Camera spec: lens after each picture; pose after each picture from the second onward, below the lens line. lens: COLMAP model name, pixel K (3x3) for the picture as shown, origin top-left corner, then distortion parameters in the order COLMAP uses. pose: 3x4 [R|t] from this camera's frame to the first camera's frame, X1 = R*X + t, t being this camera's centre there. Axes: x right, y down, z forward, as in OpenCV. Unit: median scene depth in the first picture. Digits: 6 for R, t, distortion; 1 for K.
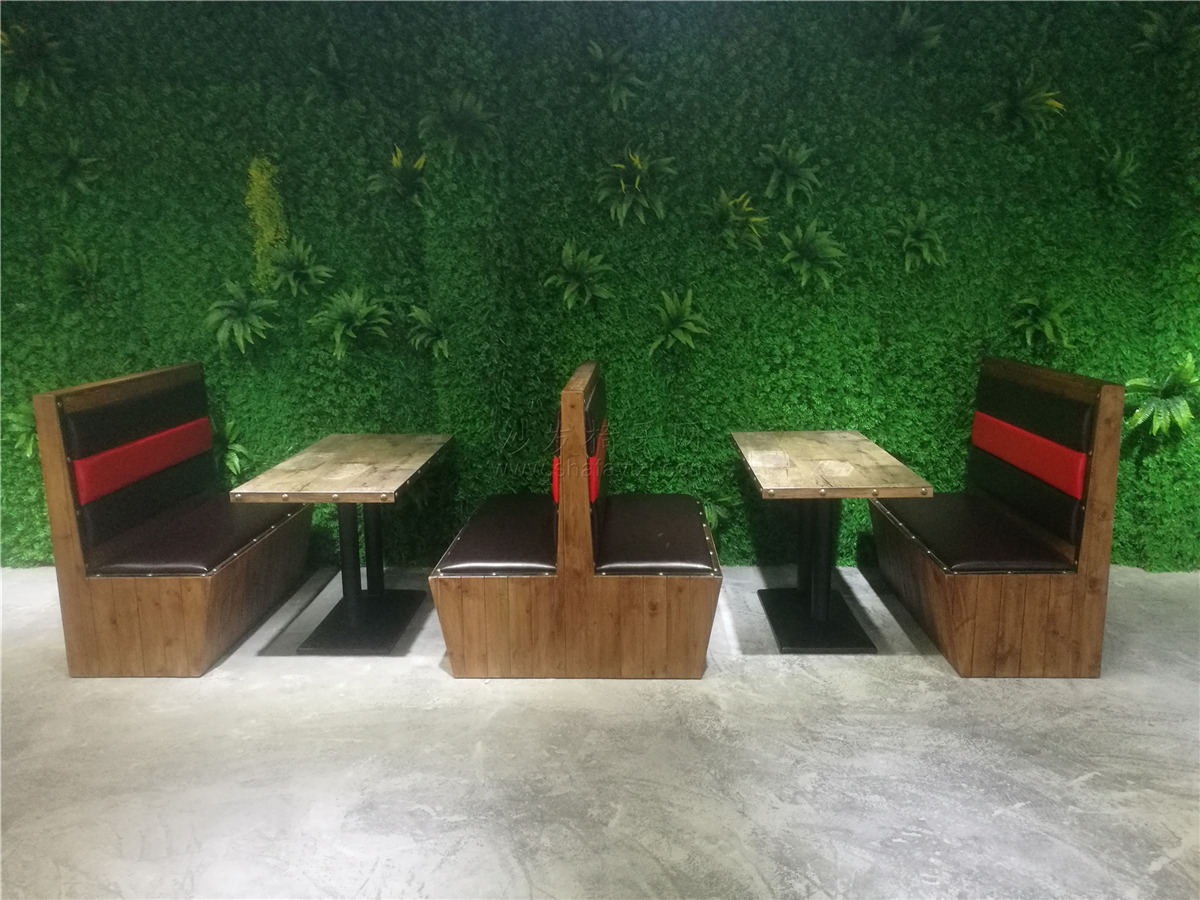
lens RADIAL K [[946.2, 0, 600.2], [0, 946.2, 447.3], [0, 0, 1]] dist [-0.027270, 0.059459]
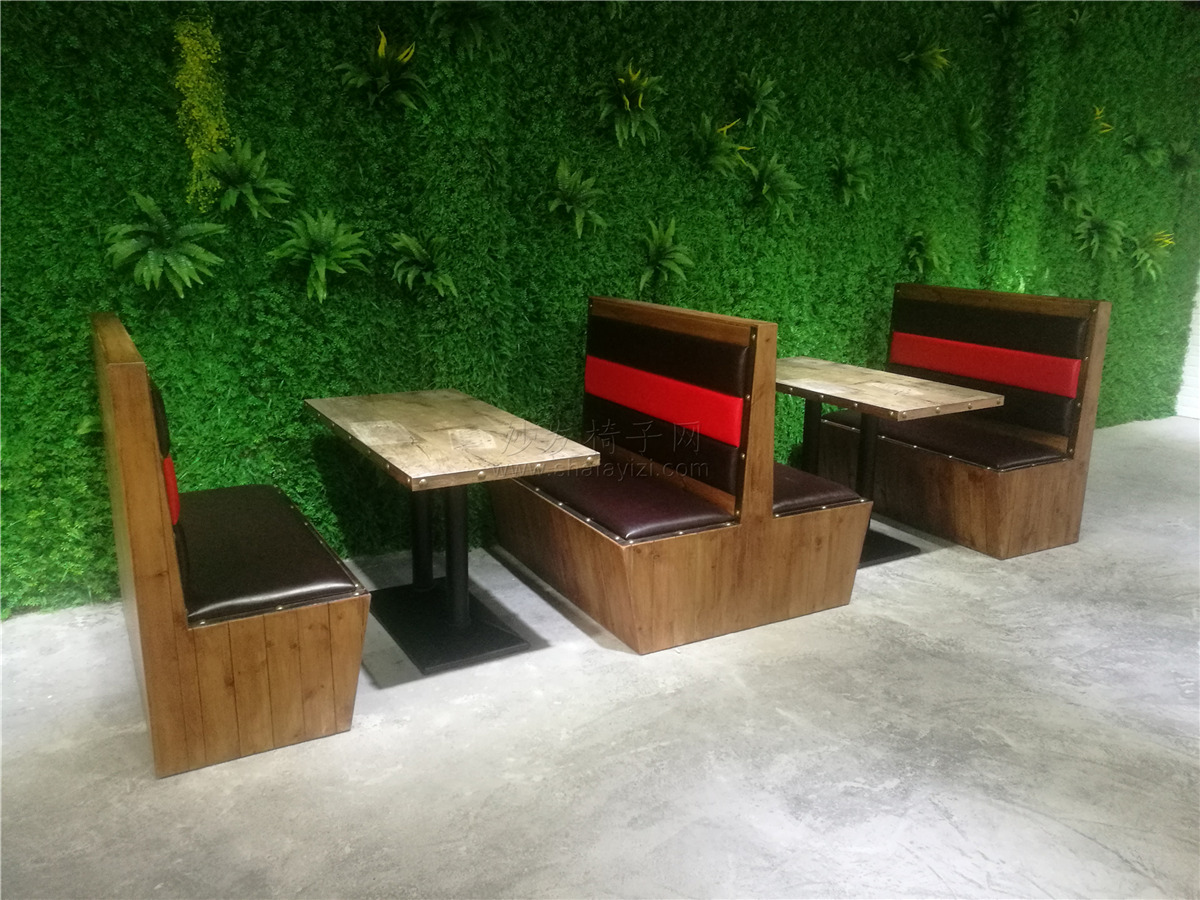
lens RADIAL K [[946.2, 0, 597.2], [0, 946.2, 449.3], [0, 0, 1]] dist [-0.027270, 0.059459]
pose [[0.855027, -0.106603, 0.507508, -0.493590], [0.076044, 0.993838, 0.080642, -0.018062], [-0.512977, -0.030358, 0.857865, 0.213806]]
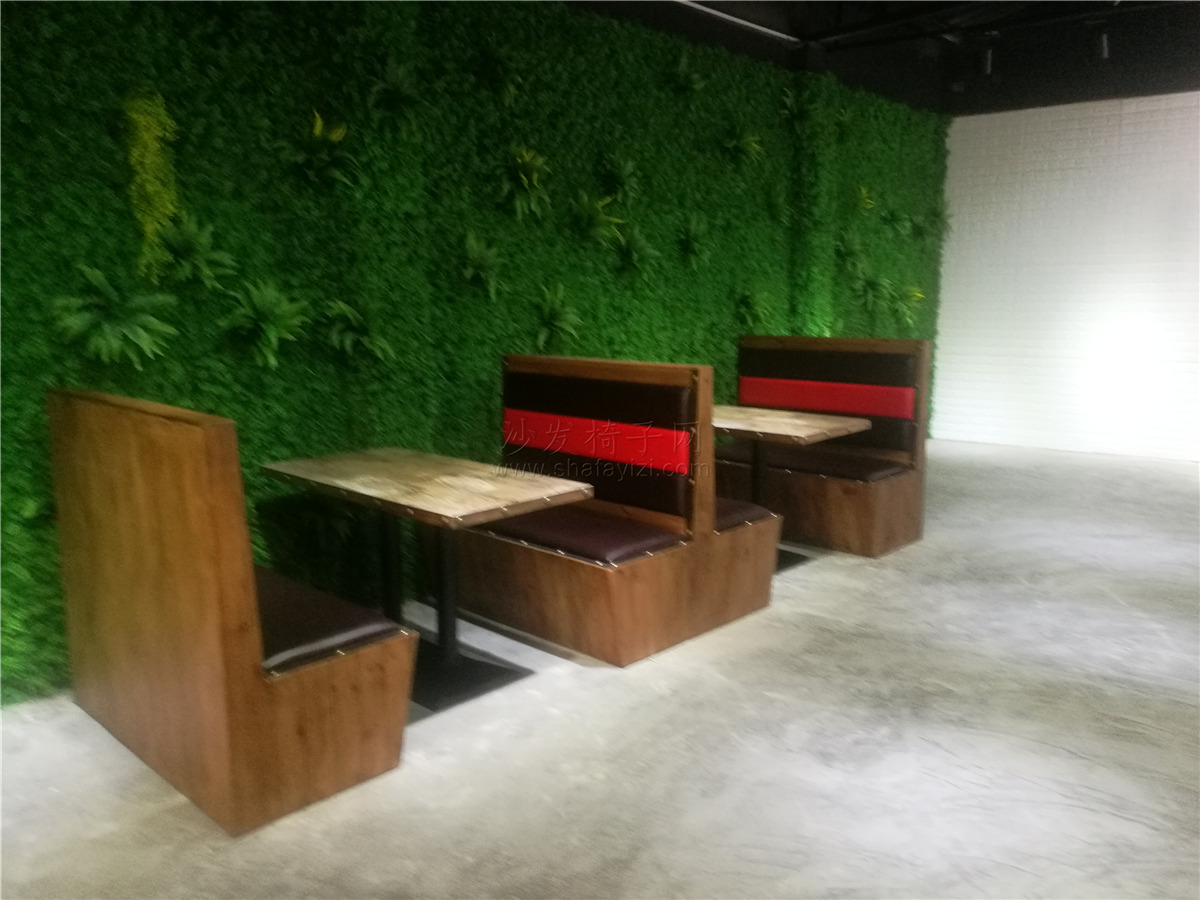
lens RADIAL K [[946.2, 0, 599.4], [0, 946.2, 446.8], [0, 0, 1]] dist [-0.027270, 0.059459]
pose [[0.675577, -0.121489, 0.727212, -0.682282], [0.142266, 0.989275, 0.033105, -0.015328], [-0.723434, 0.081092, 0.685615, 0.264633]]
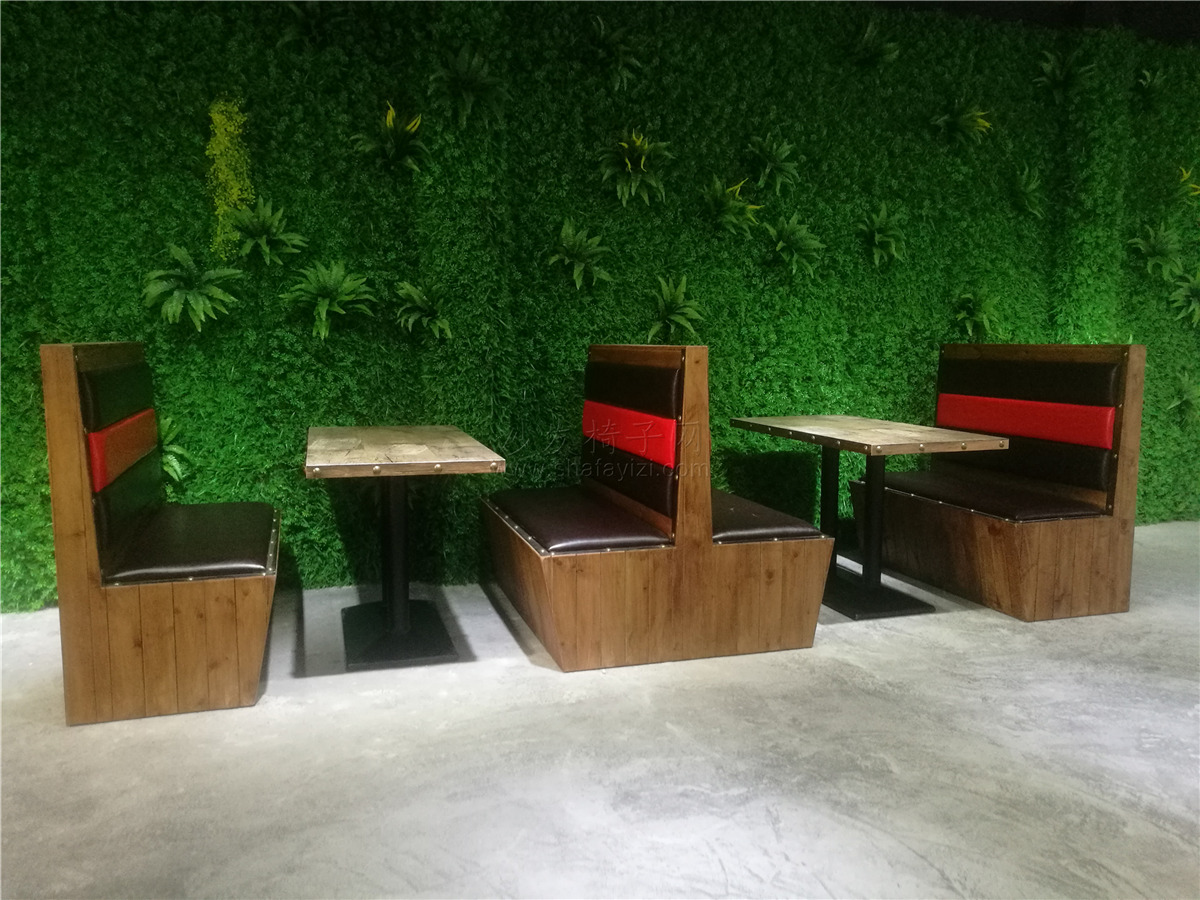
lens RADIAL K [[946.2, 0, 597.7], [0, 946.2, 447.4], [0, 0, 1]] dist [-0.027270, 0.059459]
pose [[0.944086, -0.023246, 0.328877, -0.327762], [0.047305, 0.996741, -0.065342, 0.074454], [-0.326287, 0.077246, 0.942109, 0.113009]]
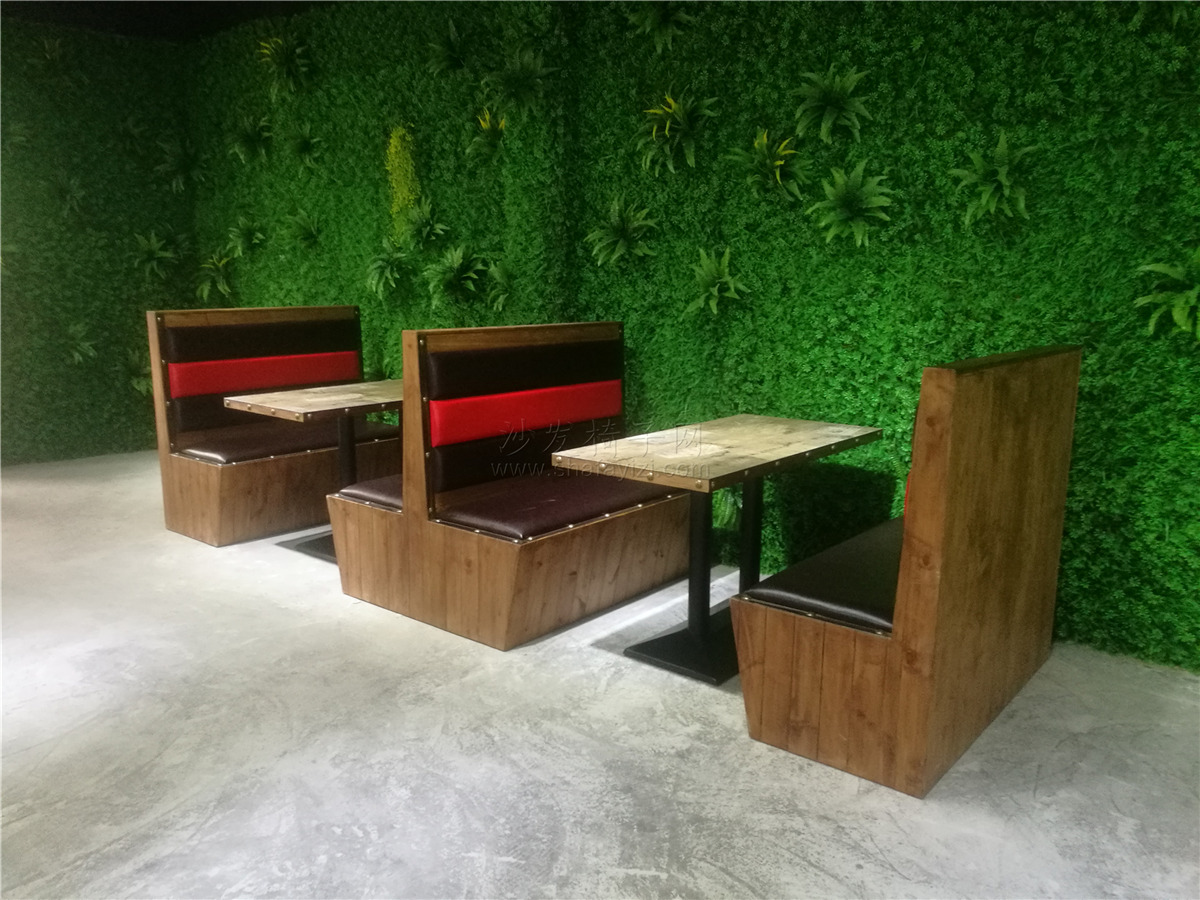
lens RADIAL K [[946.2, 0, 605.7], [0, 946.2, 447.6], [0, 0, 1]] dist [-0.027270, 0.059459]
pose [[0.798940, 0.132553, -0.586622, 0.558125], [-0.132725, 0.990220, 0.042988, -0.005521], [0.586583, 0.043515, 0.808719, 0.235400]]
